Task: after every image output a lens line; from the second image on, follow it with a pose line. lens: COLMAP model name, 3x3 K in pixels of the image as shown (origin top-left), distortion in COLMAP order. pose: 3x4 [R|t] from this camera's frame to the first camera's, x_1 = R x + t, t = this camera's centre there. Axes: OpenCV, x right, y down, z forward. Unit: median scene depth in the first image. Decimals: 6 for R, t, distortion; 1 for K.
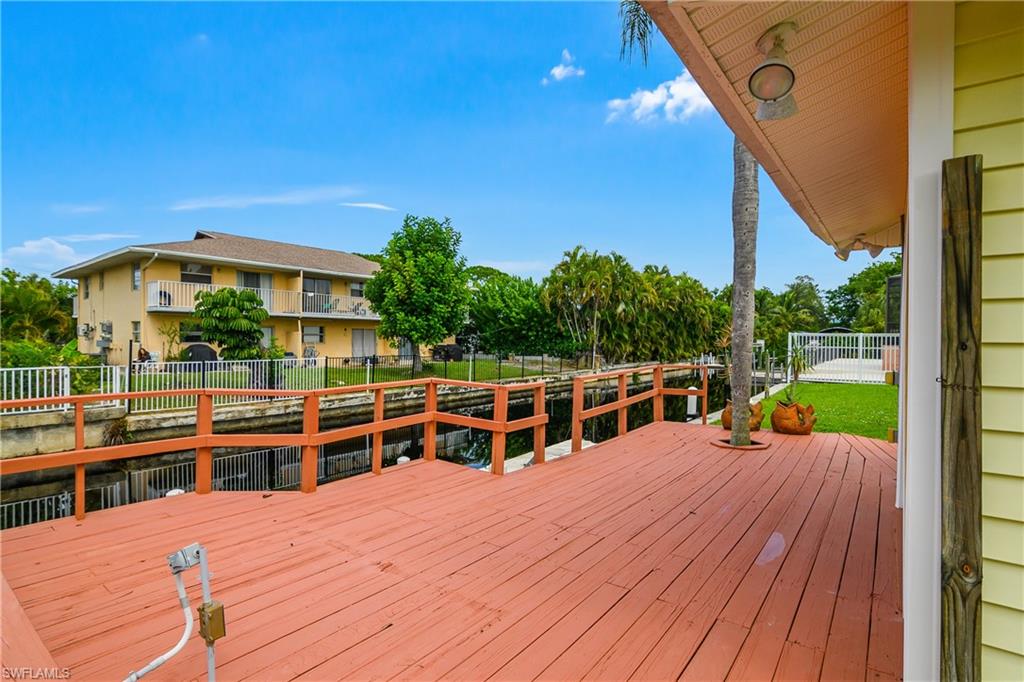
lens RADIAL K [[516.3, 0, 510.4], [0, 516.3, 338.3], [0, 0, 1]] dist [-0.017585, 0.004322]
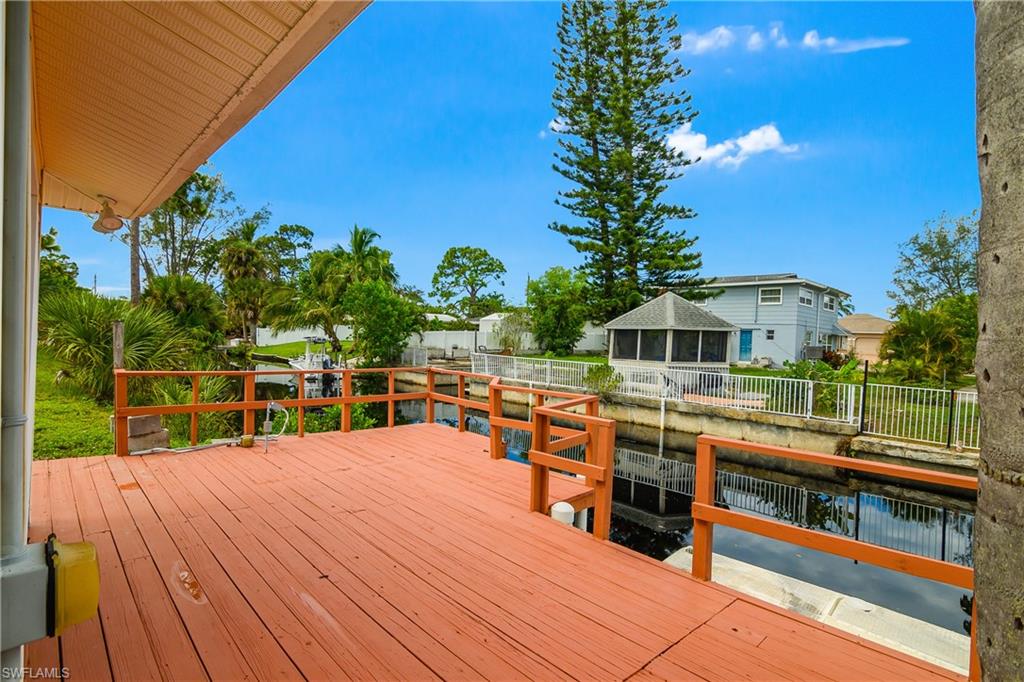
lens RADIAL K [[516.3, 0, 513.3], [0, 516.3, 341.3], [0, 0, 1]] dist [-0.017585, 0.004322]
pose [[-0.177727, -0.006349, -0.984059, 0.433730], [-0.040201, 0.999191, 0.000814, -0.008504], [0.983258, 0.039705, -0.177838, 0.574691]]
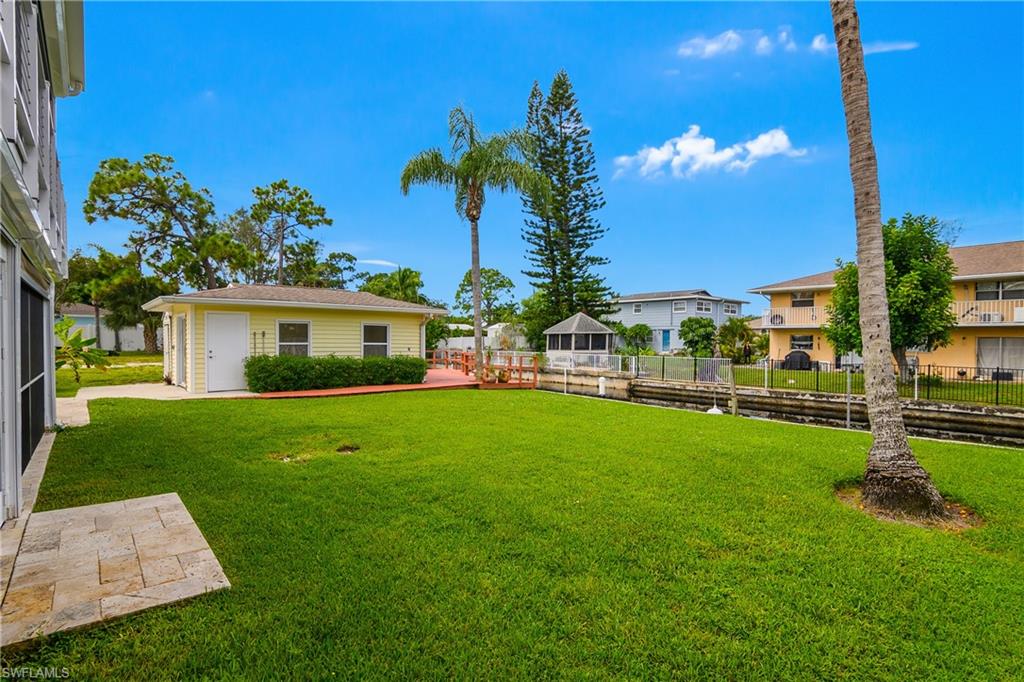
lens RADIAL K [[516.3, 0, 512.0], [0, 516.3, 343.0], [0, 0, 1]] dist [-0.017585, 0.004322]
pose [[-0.233416, -0.003141, -0.972372, 1.896503], [-0.009927, 0.999950, -0.000848, -0.000012], [0.972326, 0.009455, -0.233435, 1.150626]]
